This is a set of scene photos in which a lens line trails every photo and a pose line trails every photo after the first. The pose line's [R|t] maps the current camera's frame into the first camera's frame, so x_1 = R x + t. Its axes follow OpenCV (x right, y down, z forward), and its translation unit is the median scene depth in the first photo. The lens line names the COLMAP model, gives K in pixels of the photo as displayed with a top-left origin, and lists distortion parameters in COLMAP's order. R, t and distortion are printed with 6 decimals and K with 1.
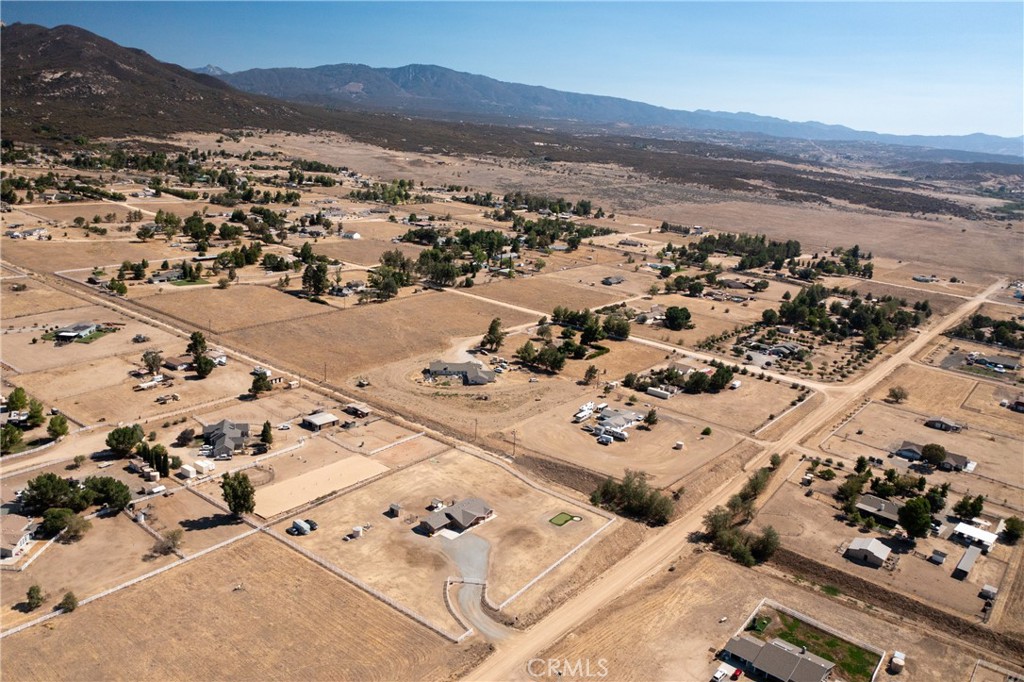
lens RADIAL K [[813.2, 0, 513.6], [0, 813.2, 338.2], [0, 0, 1]] dist [-0.017823, 0.009612]
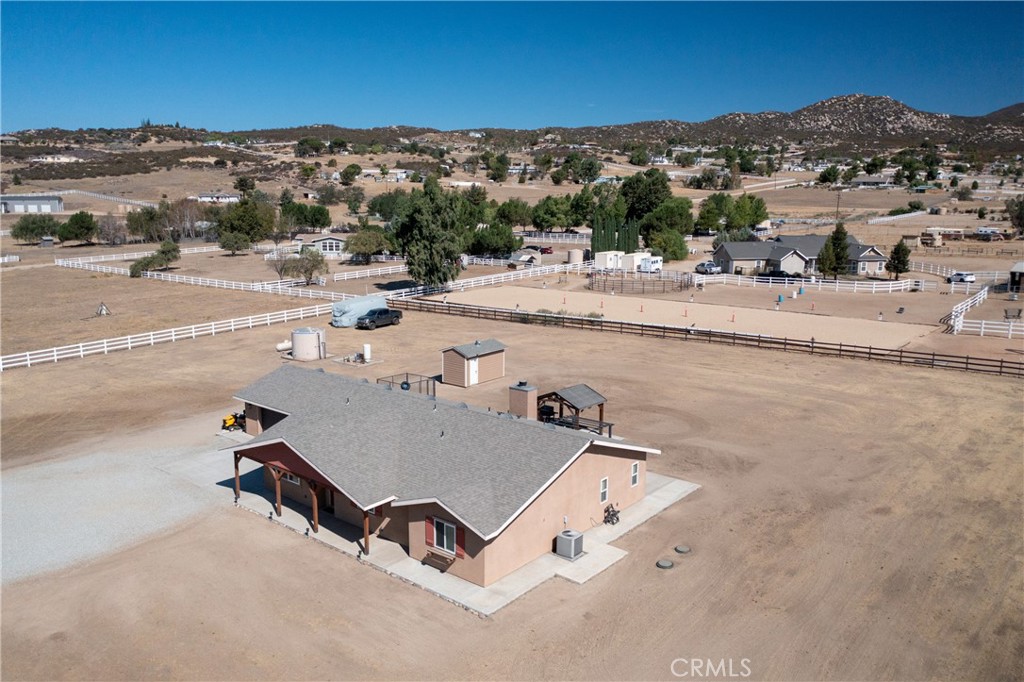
lens RADIAL K [[813.2, 0, 513.6], [0, 813.2, 338.2], [0, 0, 1]] dist [-0.017823, 0.009612]
pose [[-0.018232, 0.120369, -0.992562, 0.079589], [-0.263368, 0.957089, 0.120905, 0.179007], [0.964523, 0.263613, 0.014252, 1.030136]]
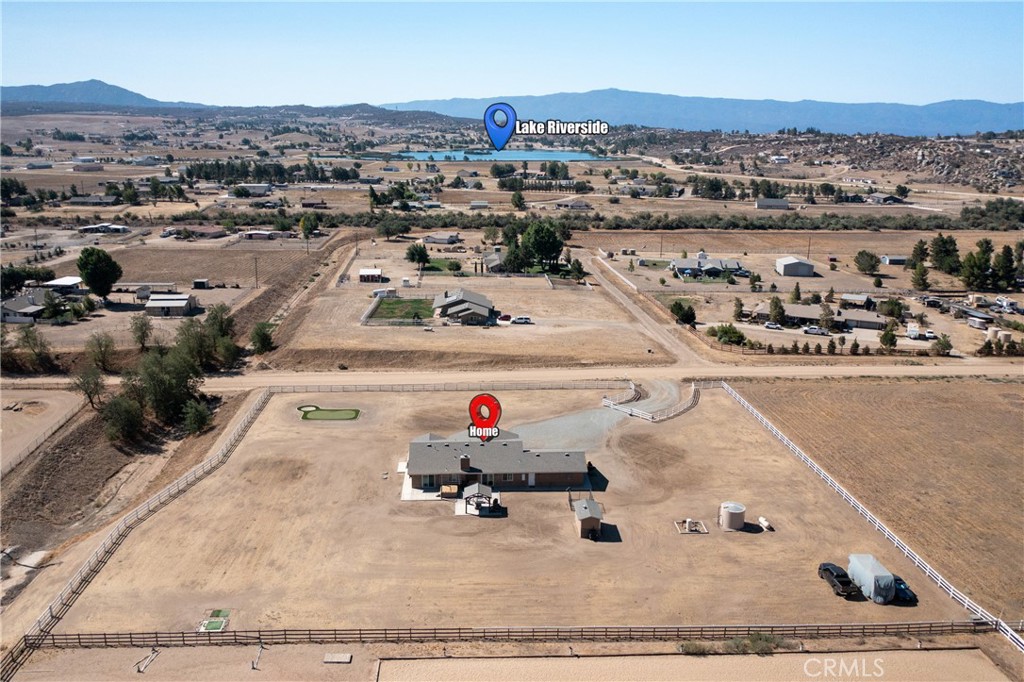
lens RADIAL K [[813.2, 0, 513.6], [0, 813.2, 338.2], [0, 0, 1]] dist [-0.017823, 0.009612]
pose [[-0.661542, -0.259825, 0.703457, -0.363760], [0.140676, 0.878408, 0.456738, -0.028576], [-0.736595, 0.401112, -0.544553, 1.217036]]
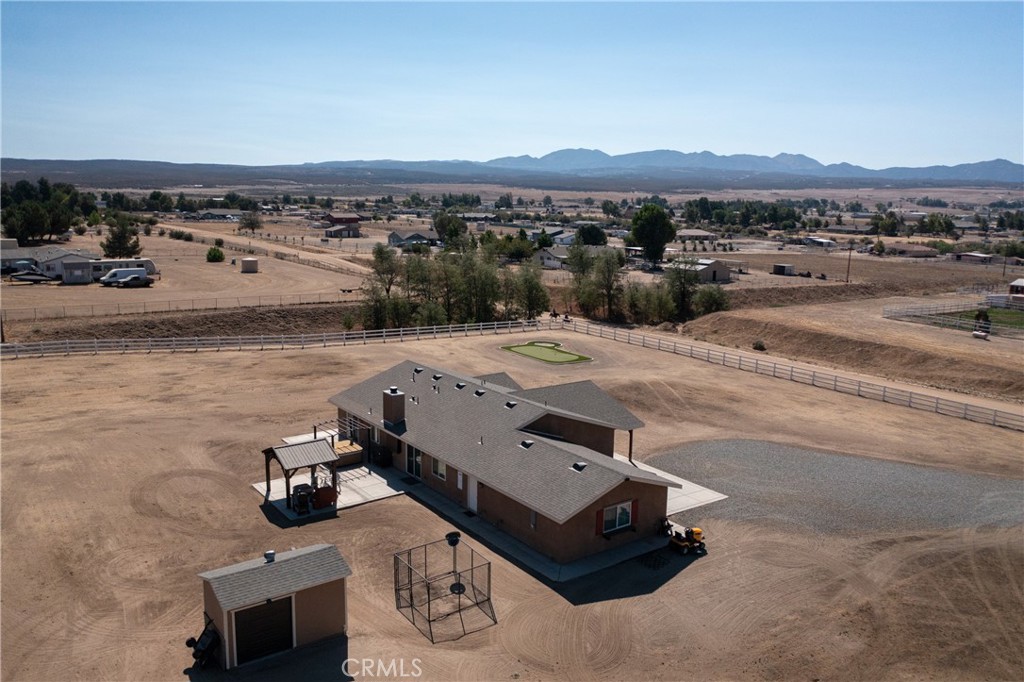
lens RADIAL K [[813.2, 0, 513.6], [0, 813.2, 338.2], [0, 0, 1]] dist [-0.017823, 0.009612]
pose [[0.270069, -0.228094, 0.935434, -0.232654], [0.245865, 0.955663, 0.162043, 0.172963], [-0.930921, 0.186228, 0.314175, 0.953937]]
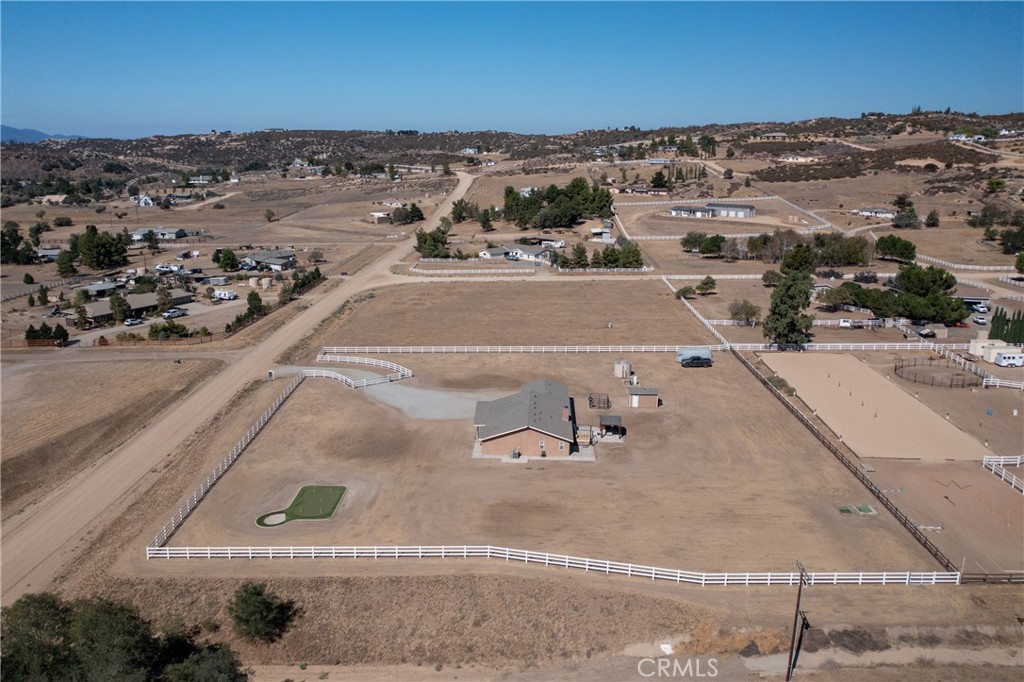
lens RADIAL K [[813.2, 0, 513.6], [0, 813.2, 338.2], [0, 0, 1]] dist [-0.017823, 0.009612]
pose [[-0.805026, 0.068200, -0.589307, 0.194449], [-0.212503, 0.894301, 0.393787, 0.012421], [0.553873, 0.442238, -0.705443, 1.305492]]
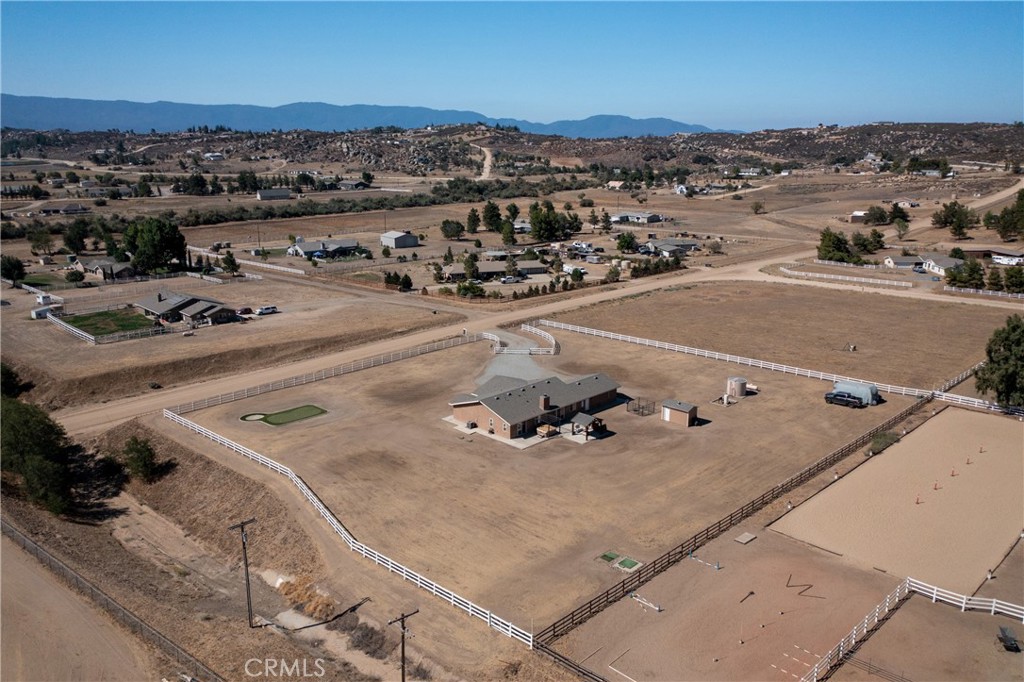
lens RADIAL K [[813.2, 0, 513.6], [0, 813.2, 338.2], [0, 0, 1]] dist [-0.017823, 0.009612]
pose [[-0.991352, -0.093280, 0.092299, -0.096121], [-0.035768, 0.868805, 0.493860, -0.029484], [-0.126257, 0.486288, -0.864629, 1.392091]]
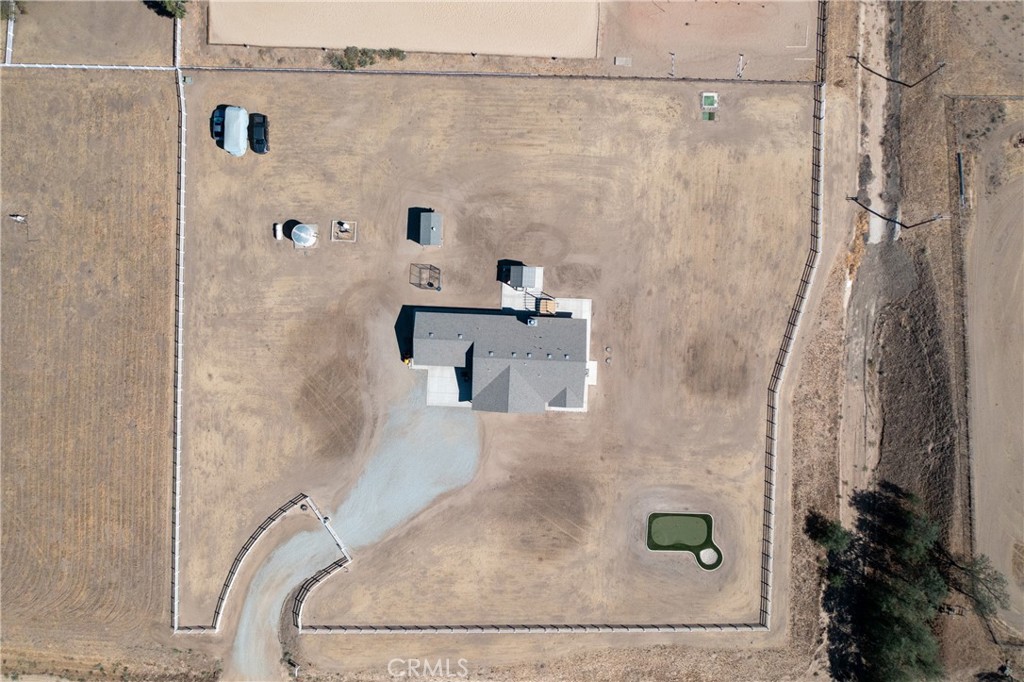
lens RADIAL K [[813.2, 0, 513.6], [0, 813.2, 338.2], [0, 0, 1]] dist [-0.017823, 0.009612]
pose [[0.583403, 0.809289, -0.068504, -0.045918], [-0.159223, 0.196674, 0.967454, -0.198758], [0.796422, -0.553508, 0.243597, 0.921537]]
